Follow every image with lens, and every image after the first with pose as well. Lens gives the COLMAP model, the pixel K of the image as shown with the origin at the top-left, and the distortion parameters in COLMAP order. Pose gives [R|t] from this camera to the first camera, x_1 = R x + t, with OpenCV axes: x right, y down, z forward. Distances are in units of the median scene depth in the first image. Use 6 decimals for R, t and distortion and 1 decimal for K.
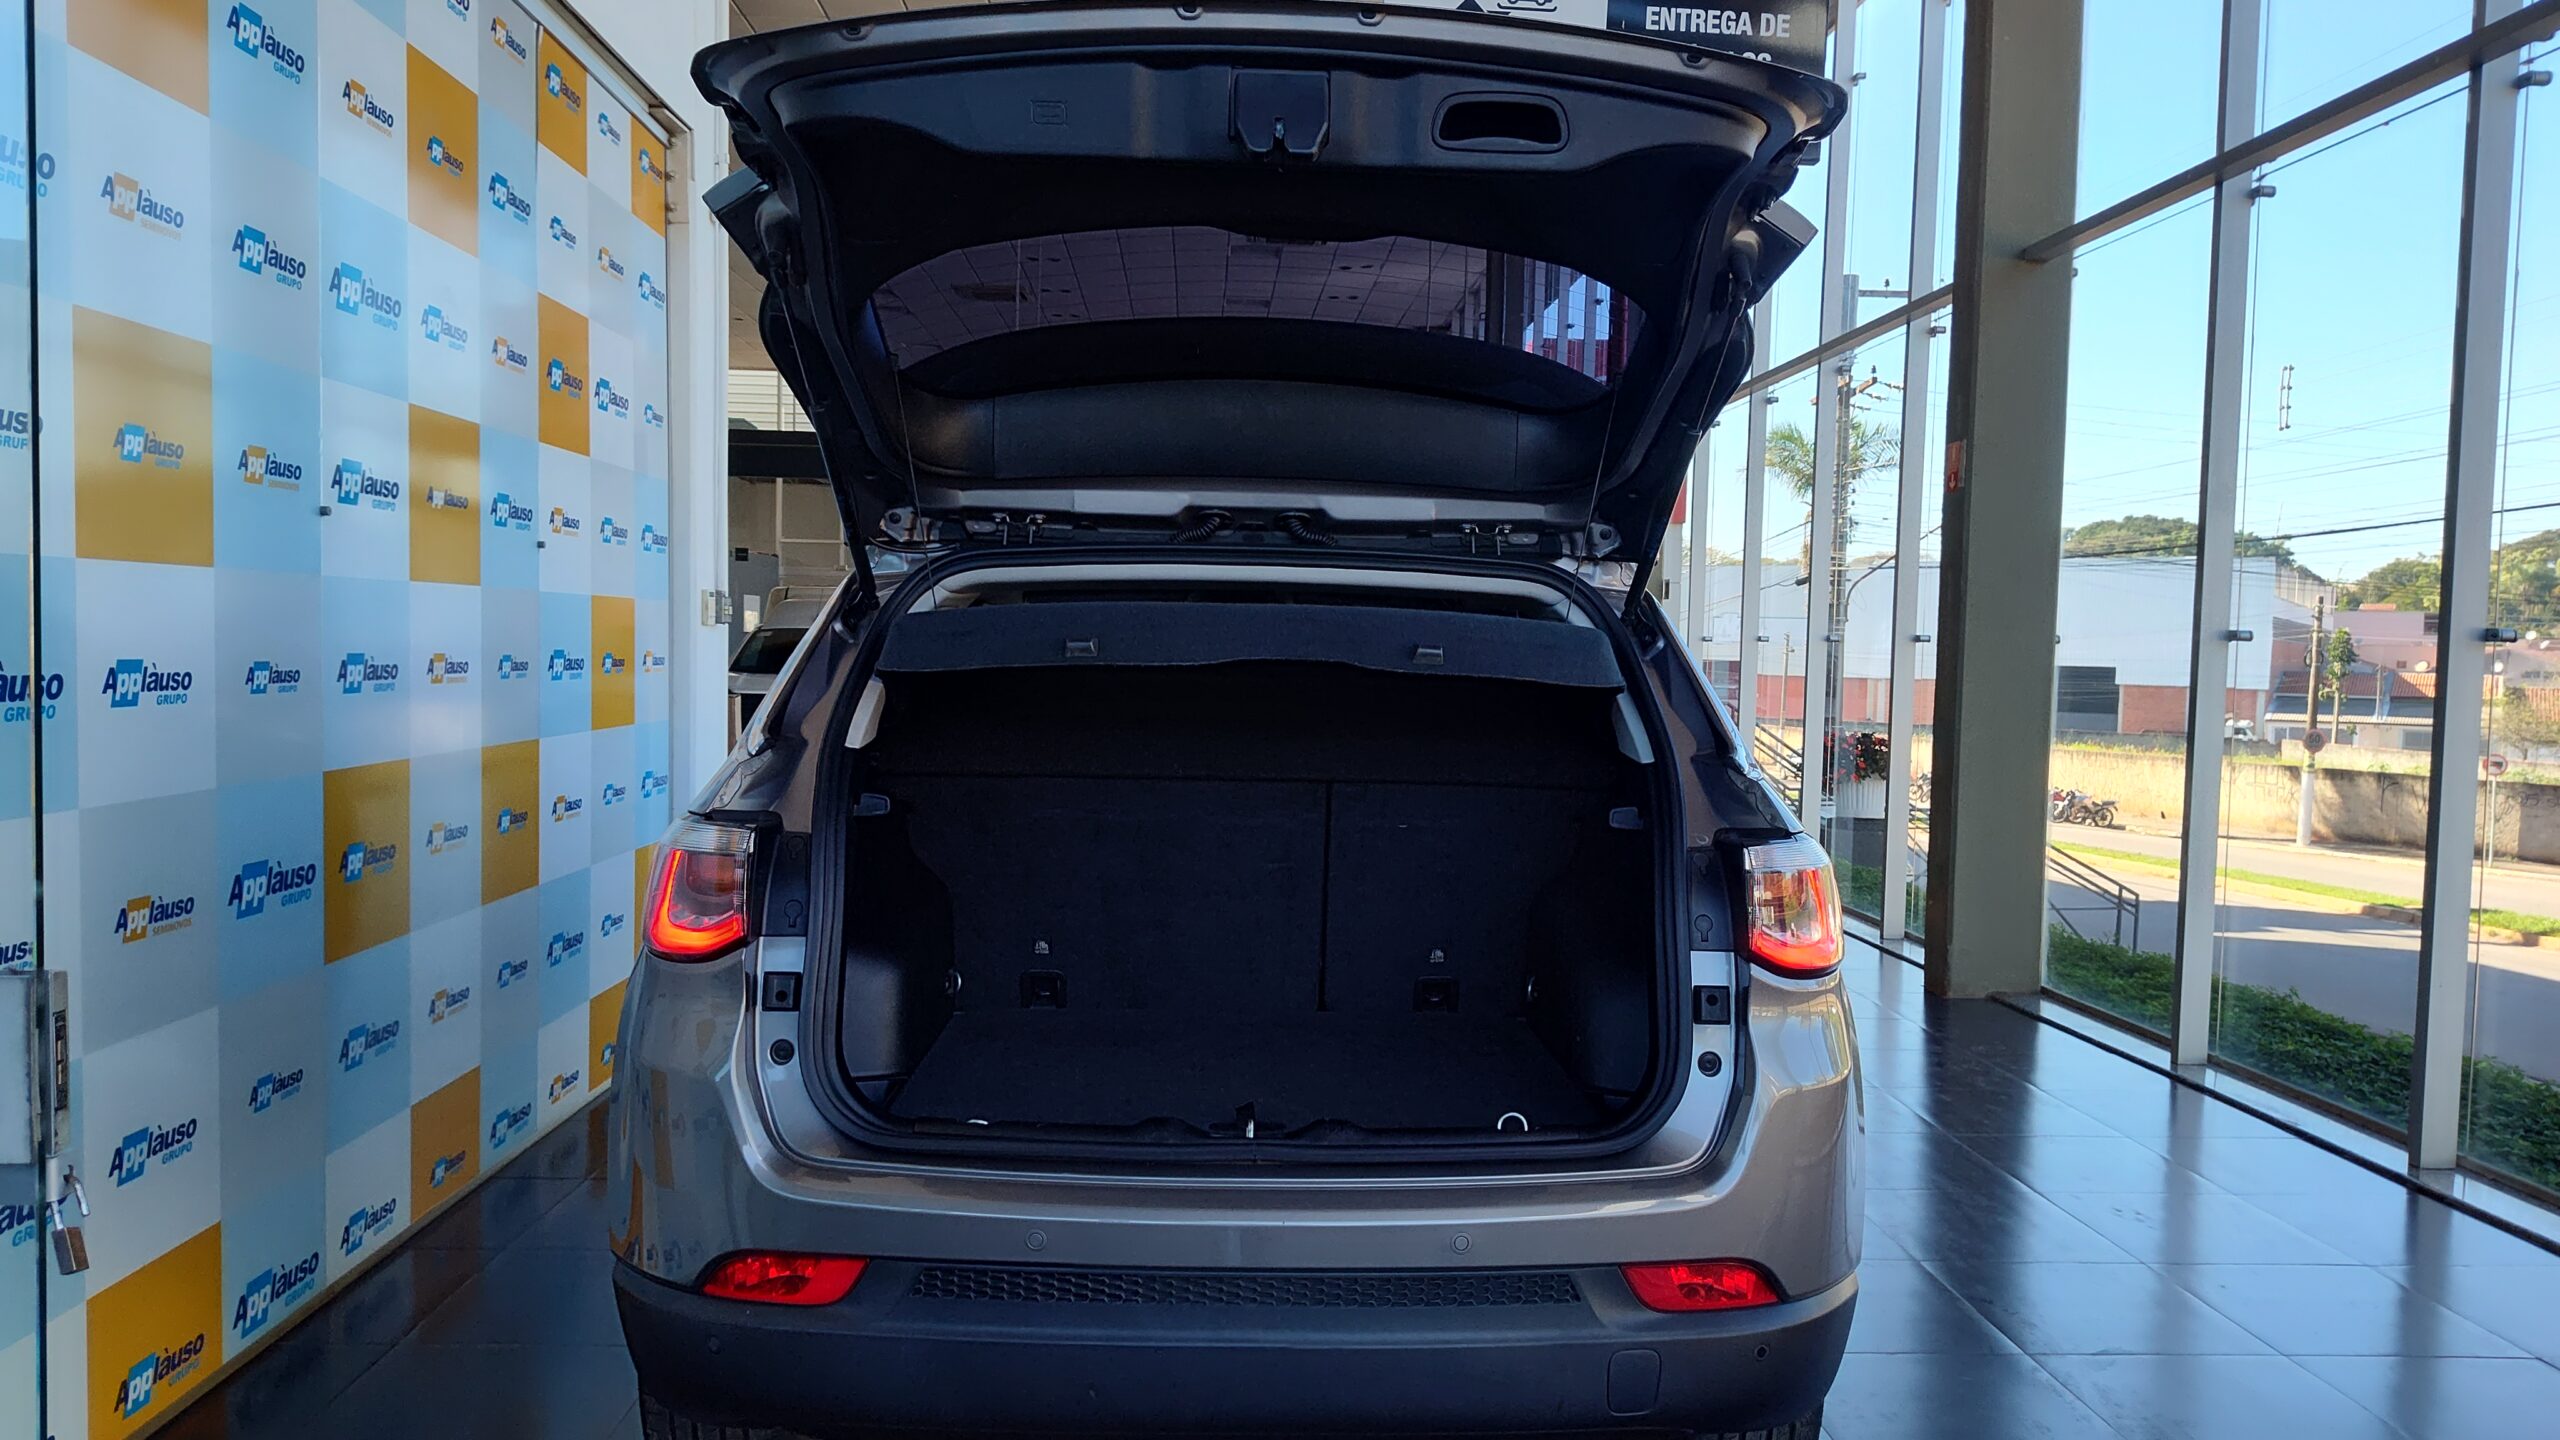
lens RADIAL K [[1761.6, 0, 1280.0], [0, 1761.6, 720.0], [0, 0, 1]] dist [0.002183, -0.000208]
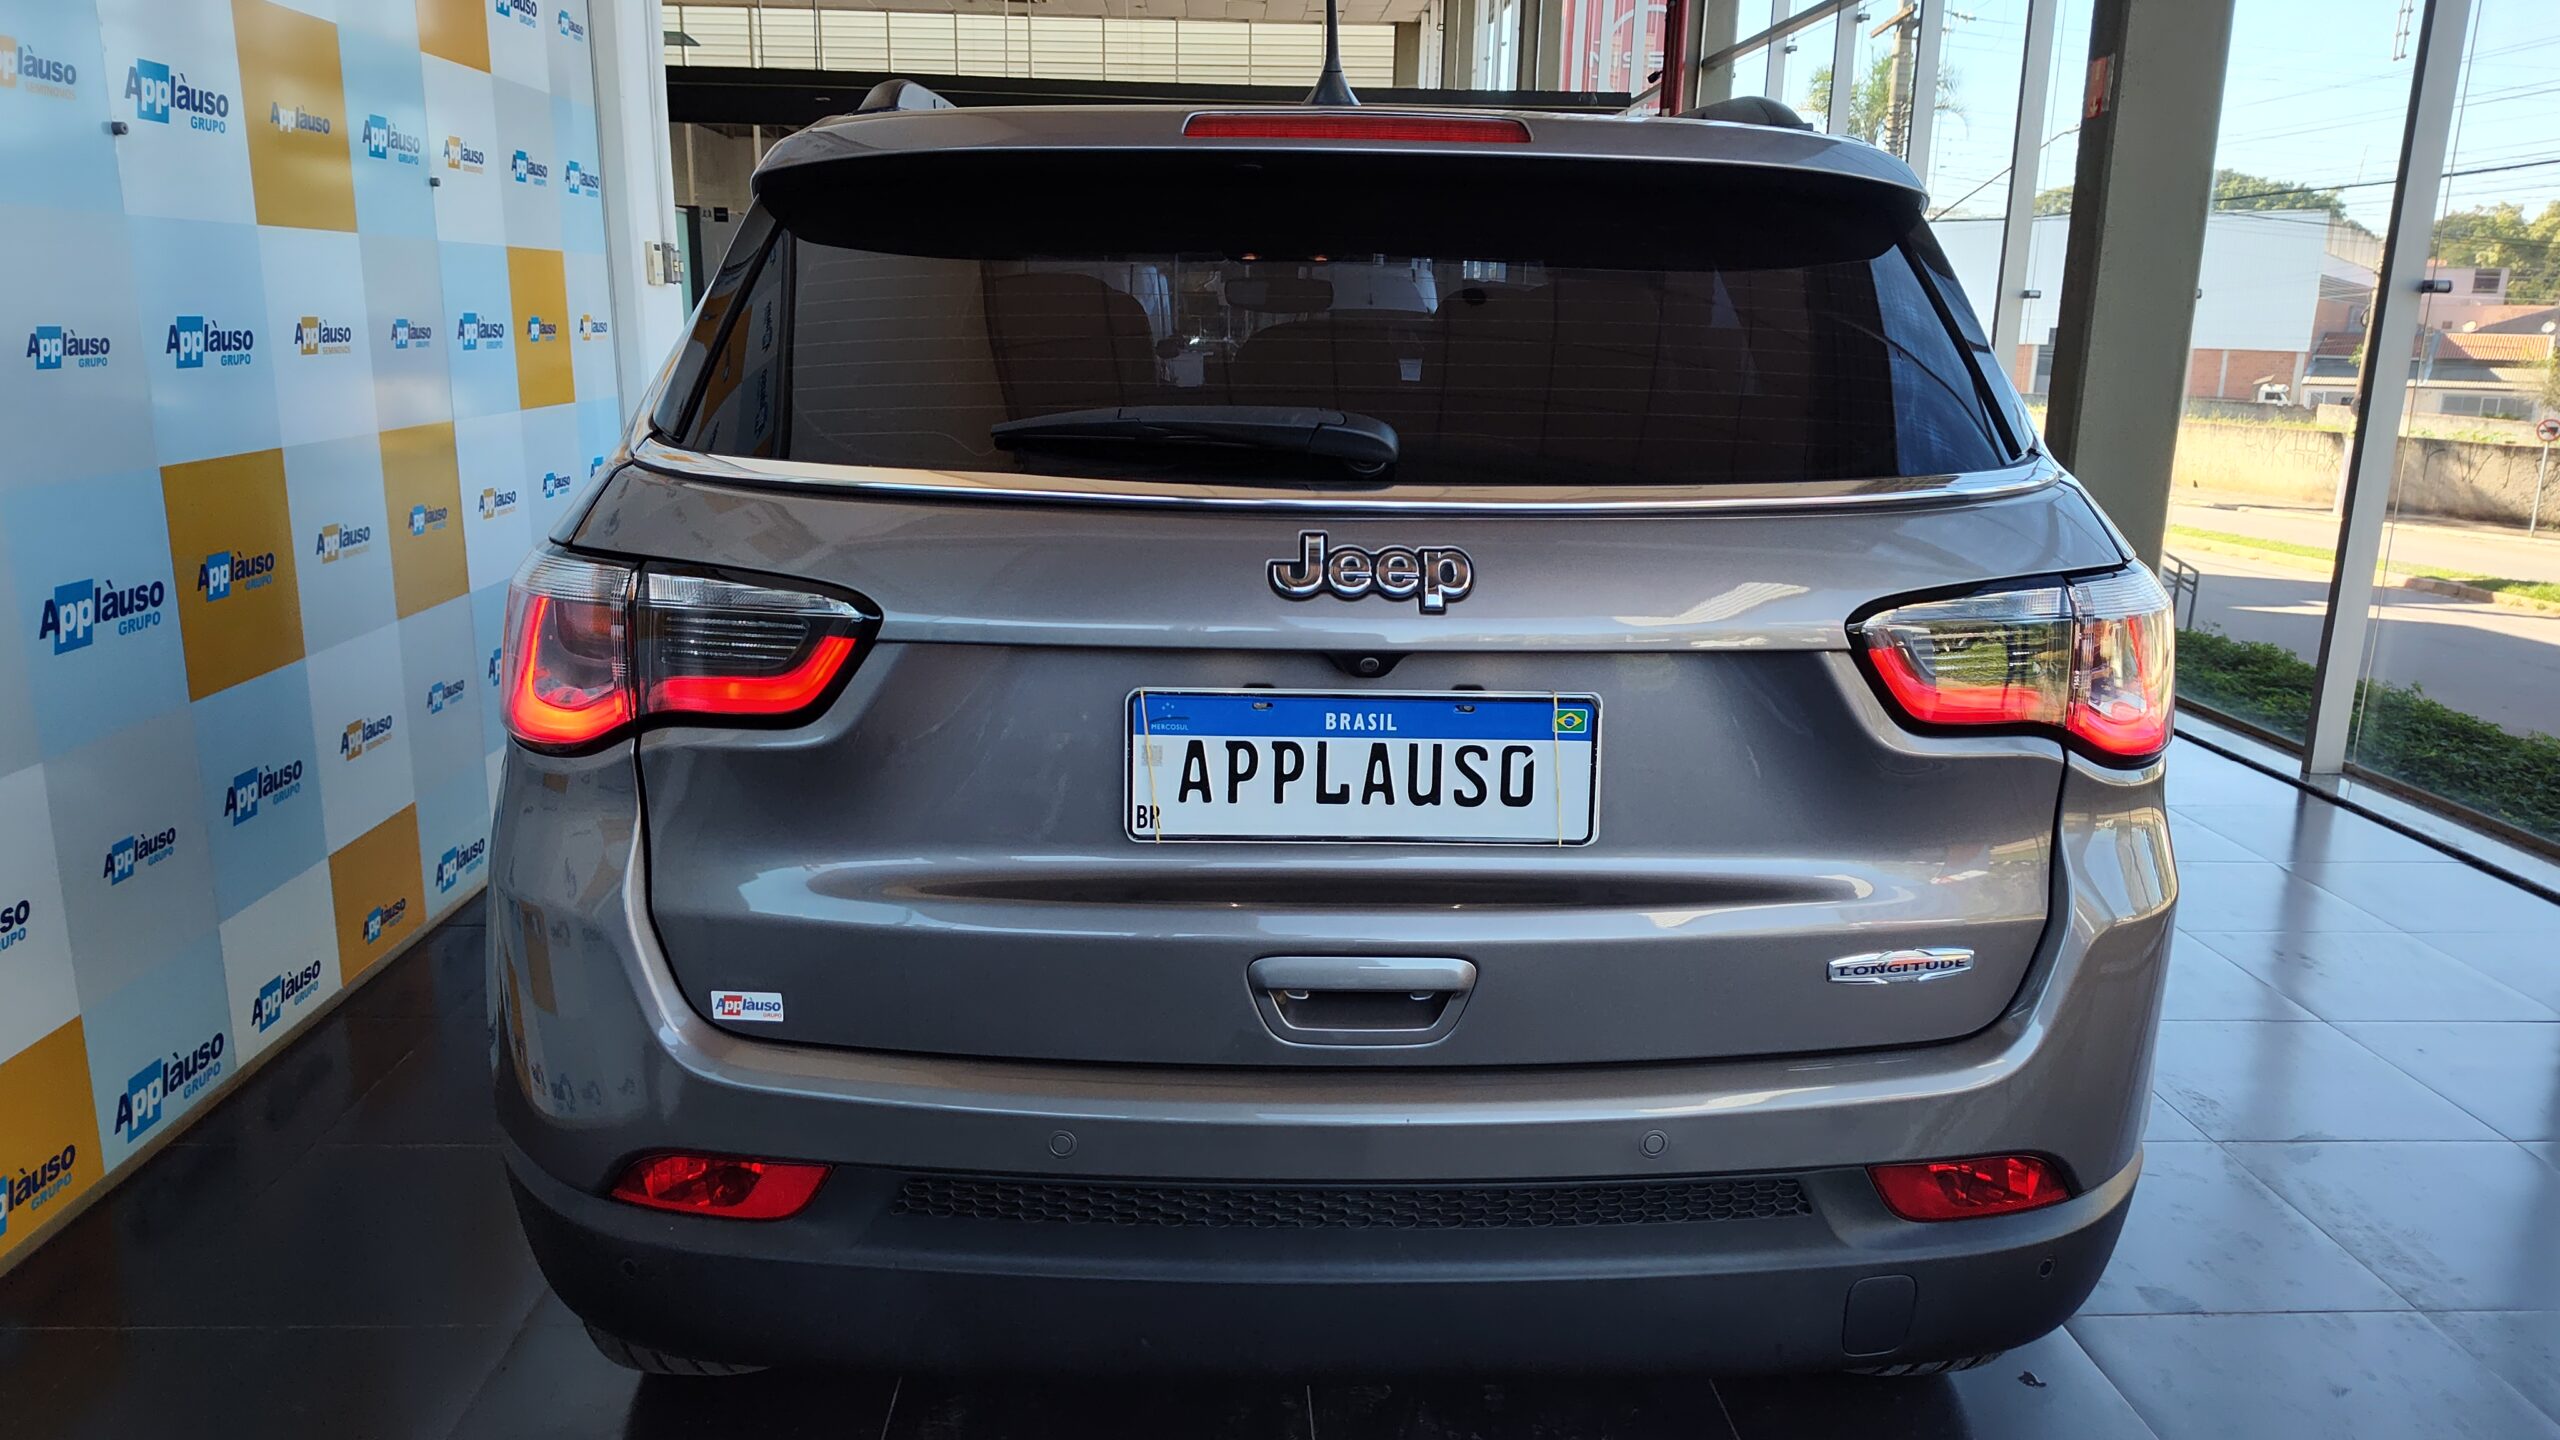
lens RADIAL K [[1761.6, 0, 1280.0], [0, 1761.6, 720.0], [0, 0, 1]] dist [0.002183, -0.000208]
pose [[0.999975, -0.004049, -0.005732, -0.019799], [0.005037, 0.982817, 0.184515, -0.002401], [0.004886, -0.184539, 0.982813, 0.144468]]
